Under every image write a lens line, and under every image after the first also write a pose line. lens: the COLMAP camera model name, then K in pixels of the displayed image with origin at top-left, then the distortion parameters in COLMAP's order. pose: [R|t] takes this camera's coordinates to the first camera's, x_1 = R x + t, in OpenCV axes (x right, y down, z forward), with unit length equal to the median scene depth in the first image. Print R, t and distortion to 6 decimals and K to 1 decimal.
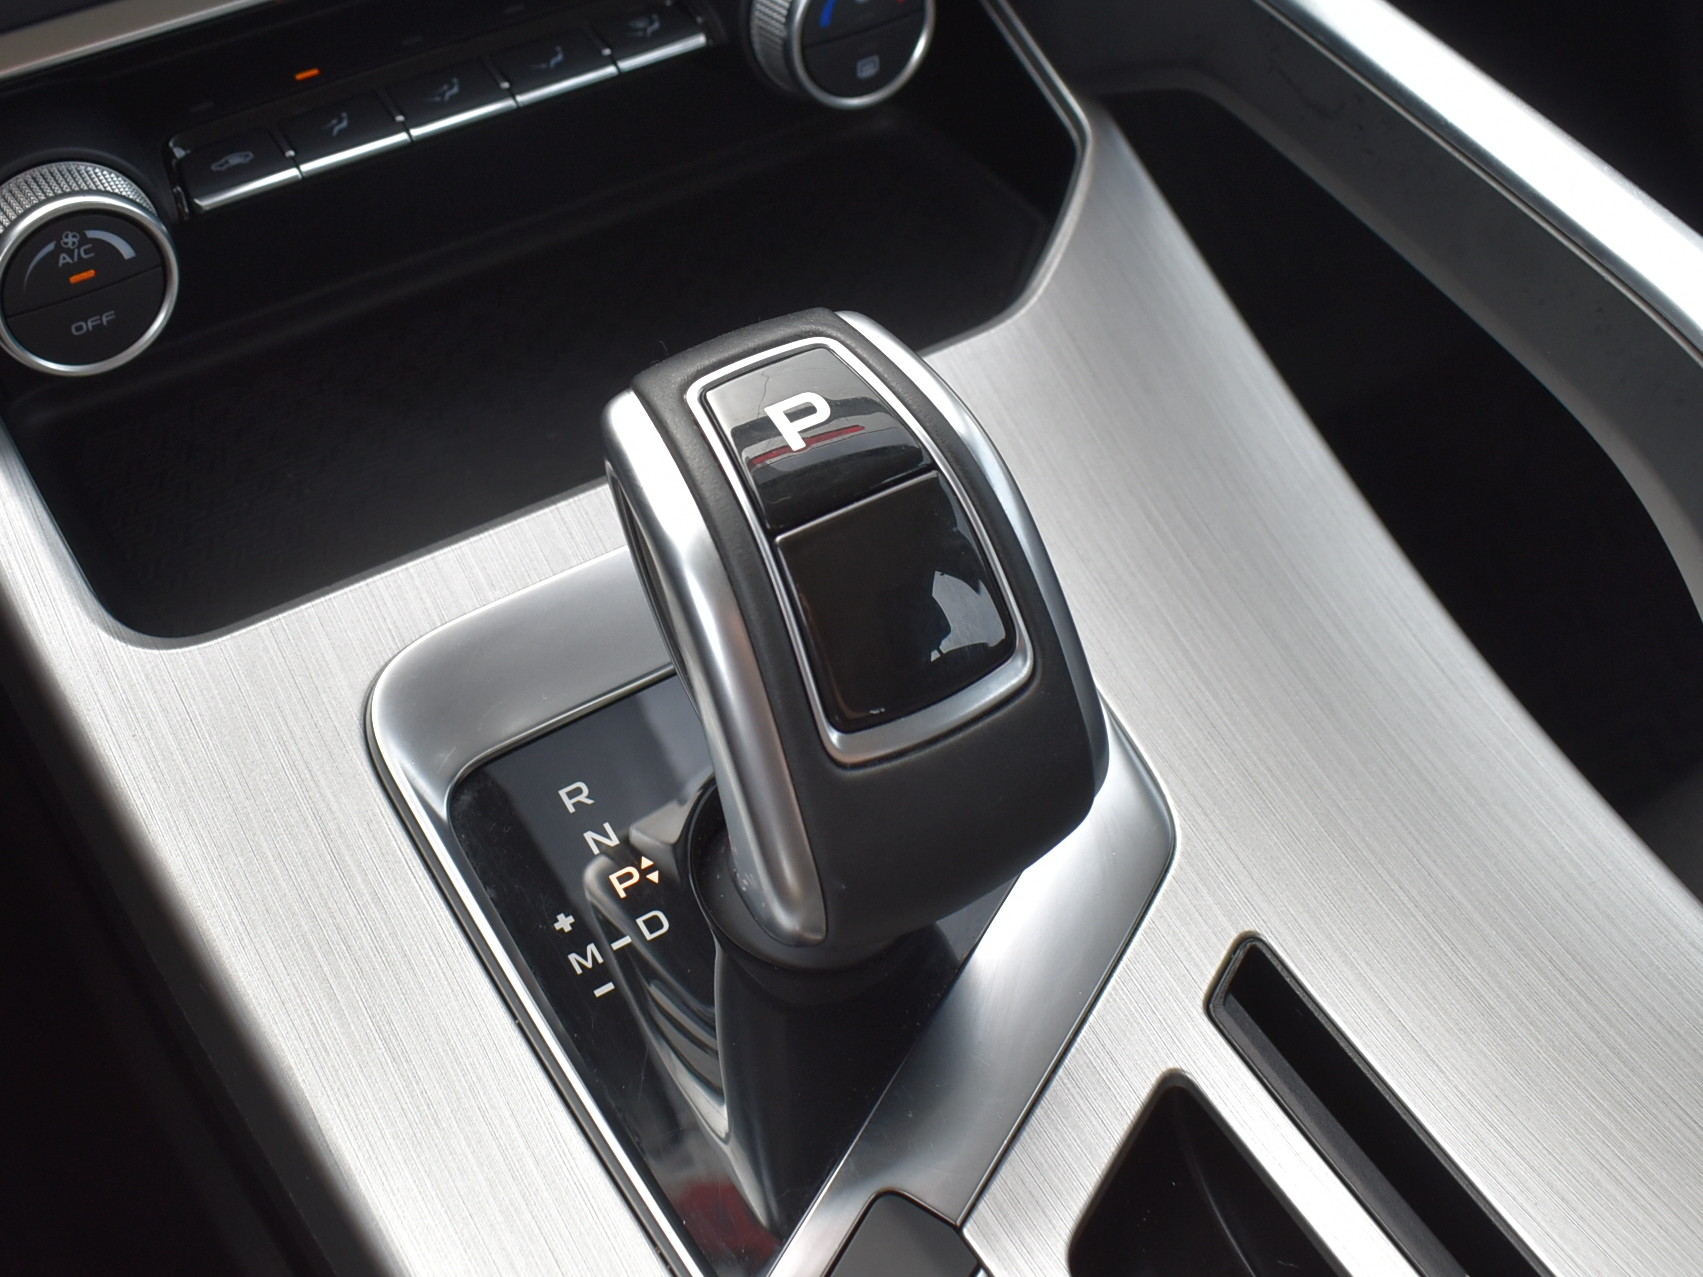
lens RADIAL K [[2474.1, 0, 851.5], [0, 2474.1, 638.5], [0, 0, 1]] dist [-0.130362, 0.052788]
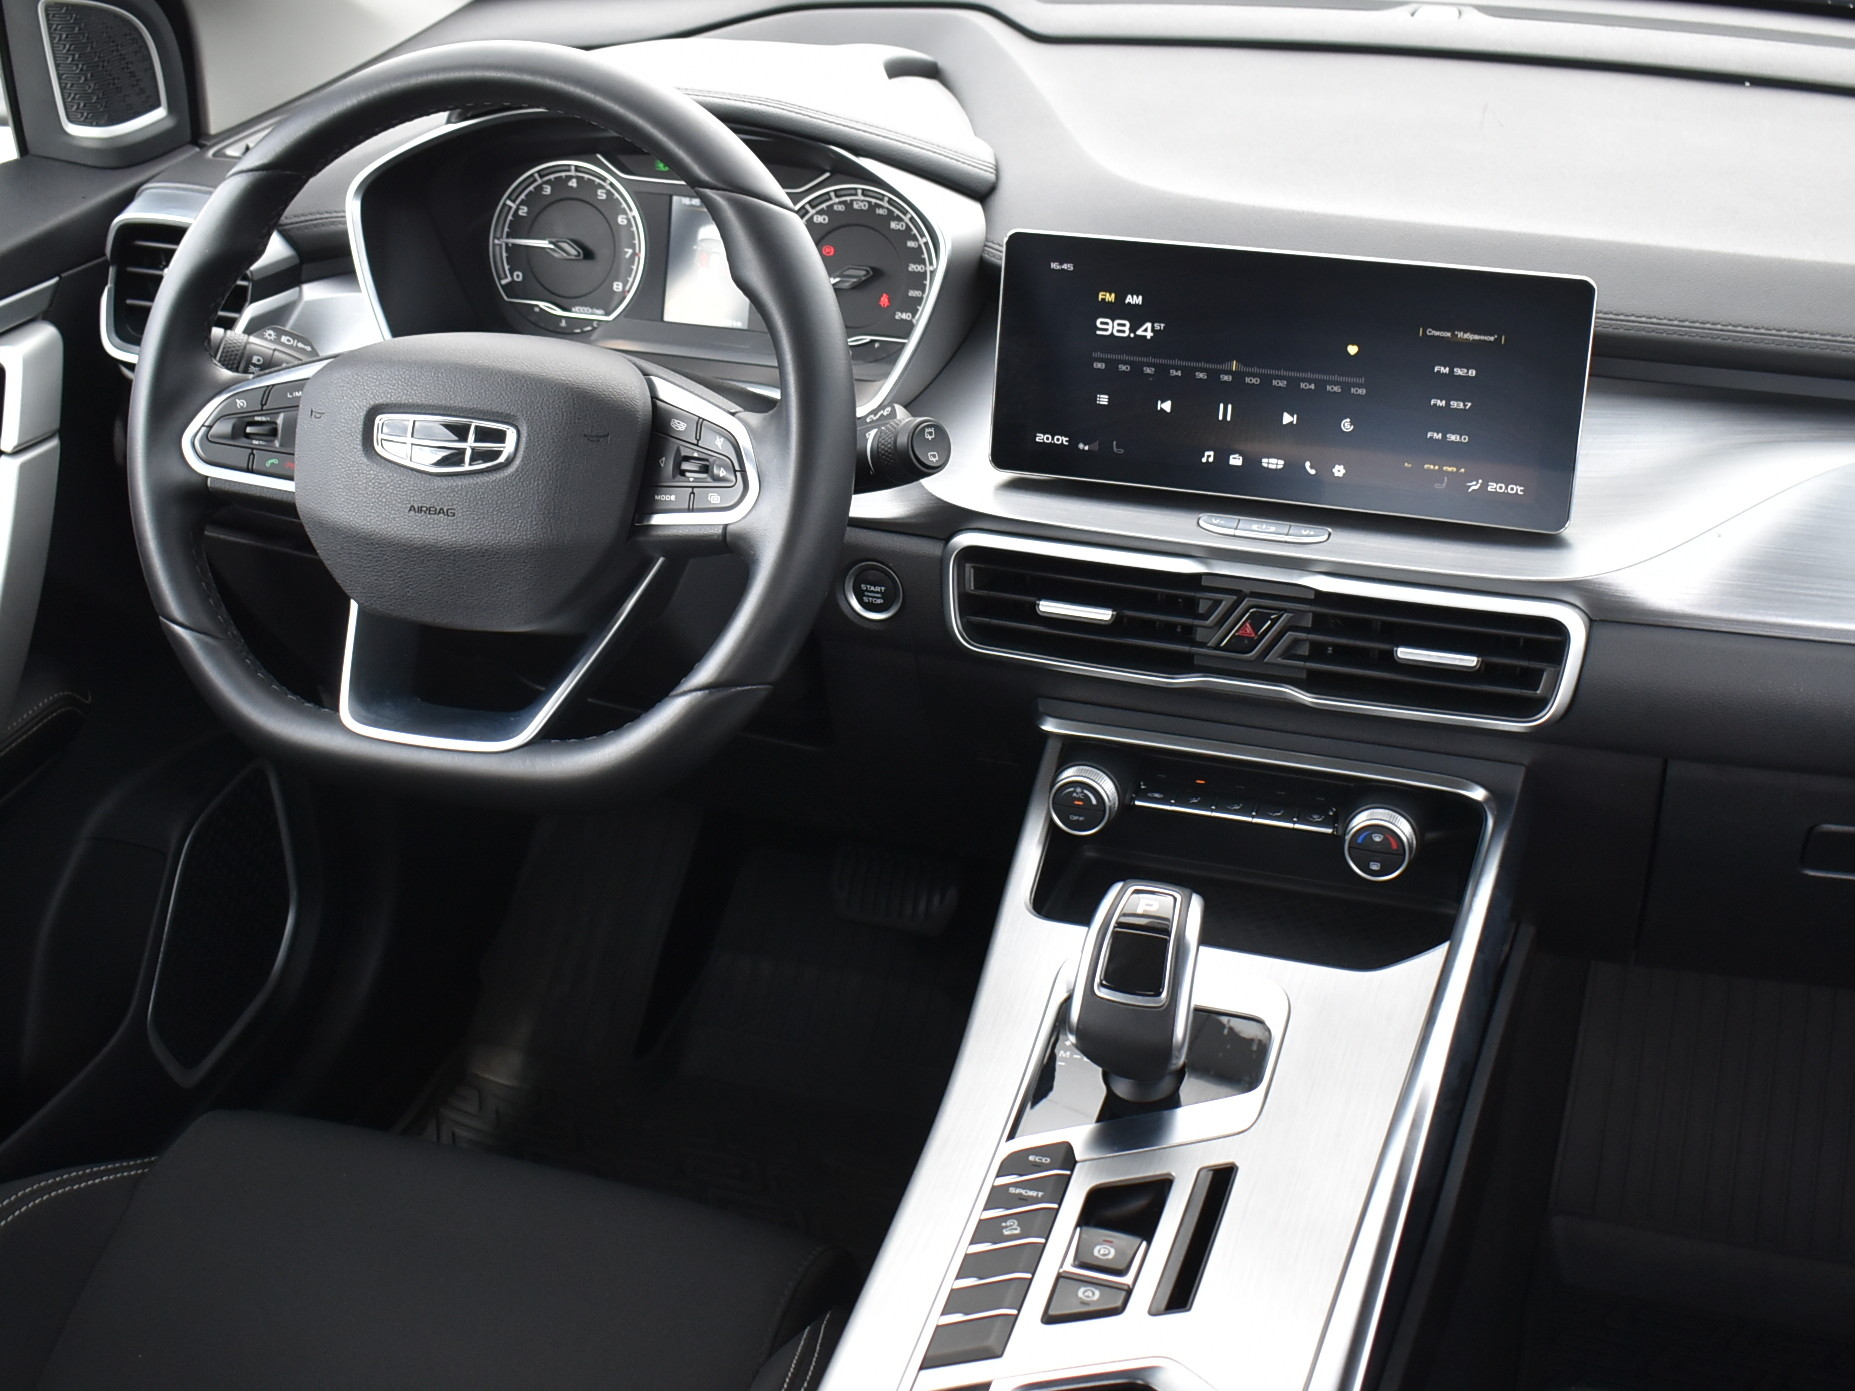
lens RADIAL K [[2694.9, 0, 927.5], [0, 2694.9, 695.5], [0, 0, 1]] dist [-0.130362, 0.052788]
pose [[0.631100, 0.351335, -0.691576, 1.866158], [-0.525297, 0.849578, -0.047758, -0.000250], [0.570768, 0.393423, 0.720724, -1.614511]]
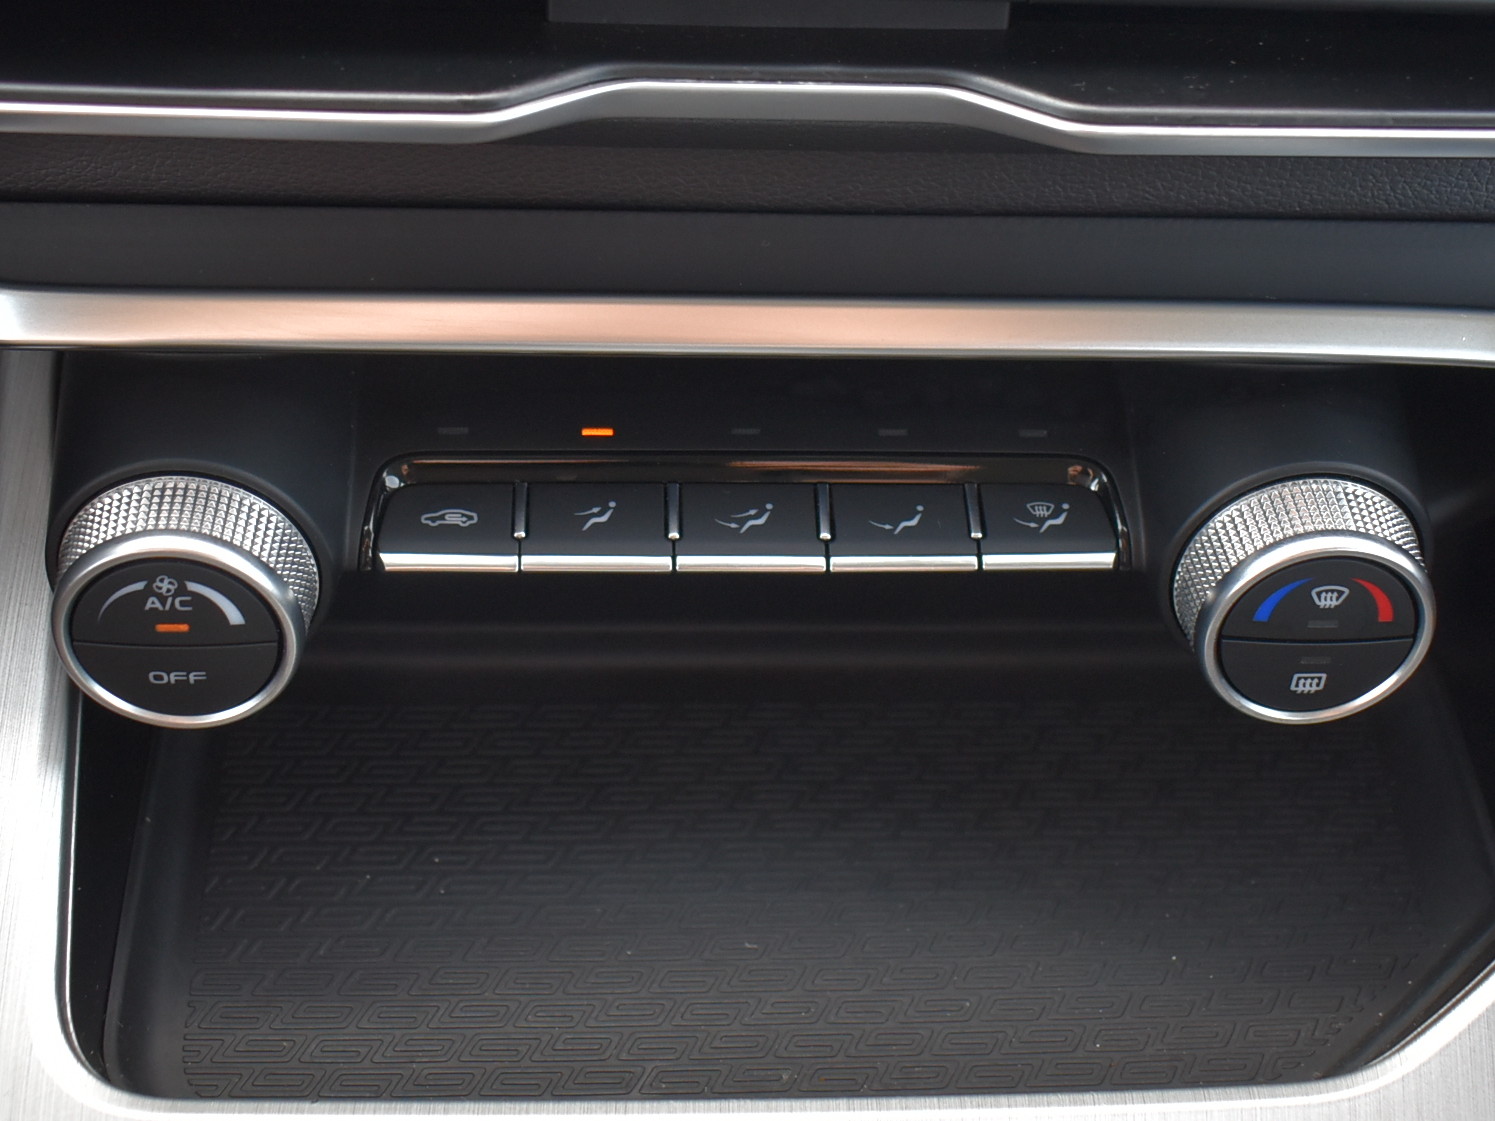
lens RADIAL K [[2171.9, 0, 747.5], [0, 2171.9, 560.5], [0, 0, 1]] dist [-0.130362, 0.052788]
pose [[0.866576, 0.393055, -0.307497, 0.052669], [-0.380466, 0.919086, 0.102599, -0.309152], [0.322943, 0.028082, 0.946002, 0.394693]]
